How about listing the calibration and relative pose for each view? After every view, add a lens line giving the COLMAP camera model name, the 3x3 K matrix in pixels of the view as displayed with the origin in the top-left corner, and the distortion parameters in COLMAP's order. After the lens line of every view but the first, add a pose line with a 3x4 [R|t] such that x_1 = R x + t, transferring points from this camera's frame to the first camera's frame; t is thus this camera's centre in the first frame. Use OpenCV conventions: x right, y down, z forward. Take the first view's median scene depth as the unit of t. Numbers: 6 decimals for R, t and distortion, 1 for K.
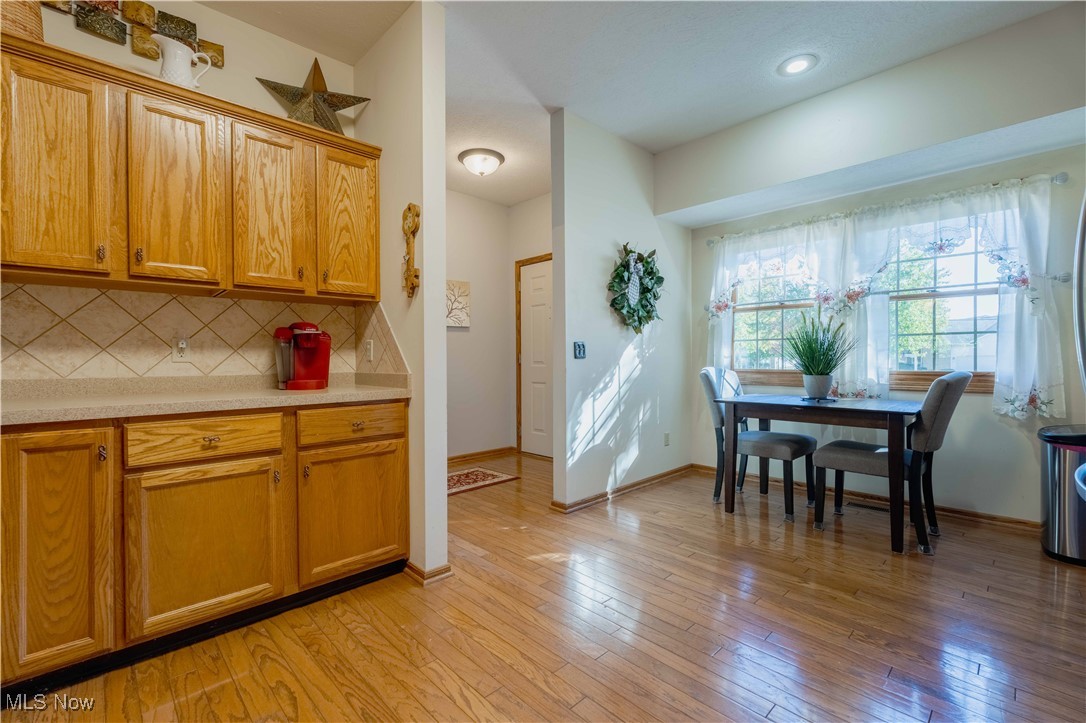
lens RADIAL K [[474.6, 0, 537.3], [0, 474.6, 358.8], [0, 0, 1]] dist [0.003231, 0.000752]
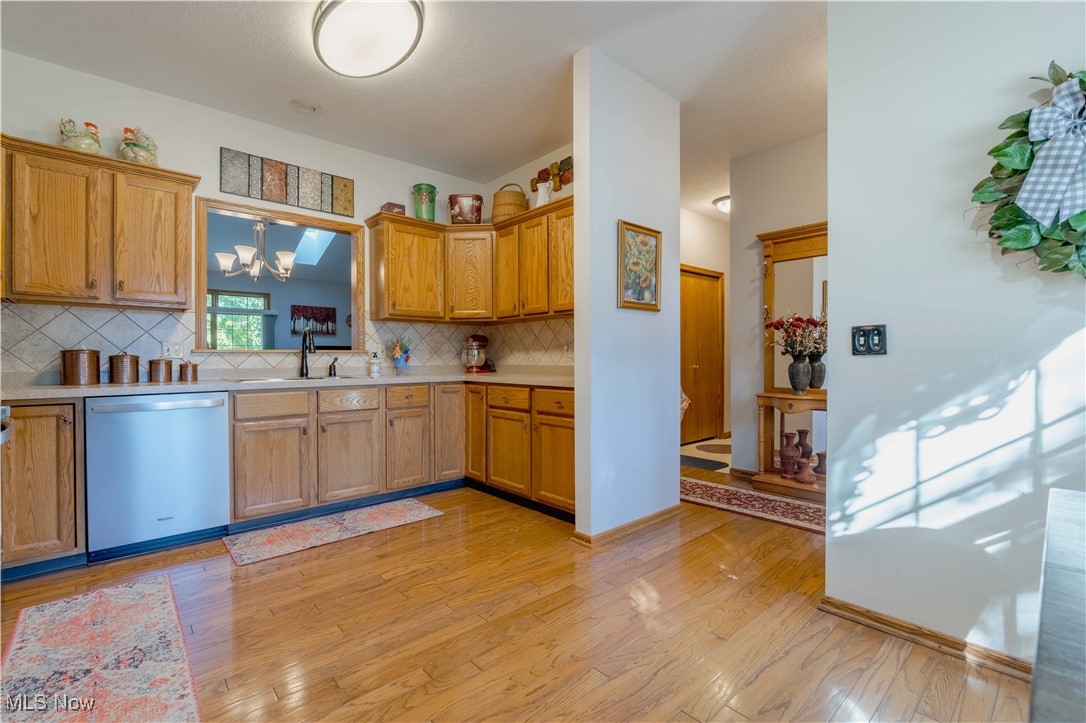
lens RADIAL K [[474.6, 0, 537.4], [0, 474.6, 362.4], [0, 0, 1]] dist [0.003231, 0.000752]
pose [[-0.032341, 0.015623, -0.999355, 0.664239], [0.004198, 0.999871, 0.015495, -0.001697], [0.999468, -0.003694, -0.032403, 0.642939]]
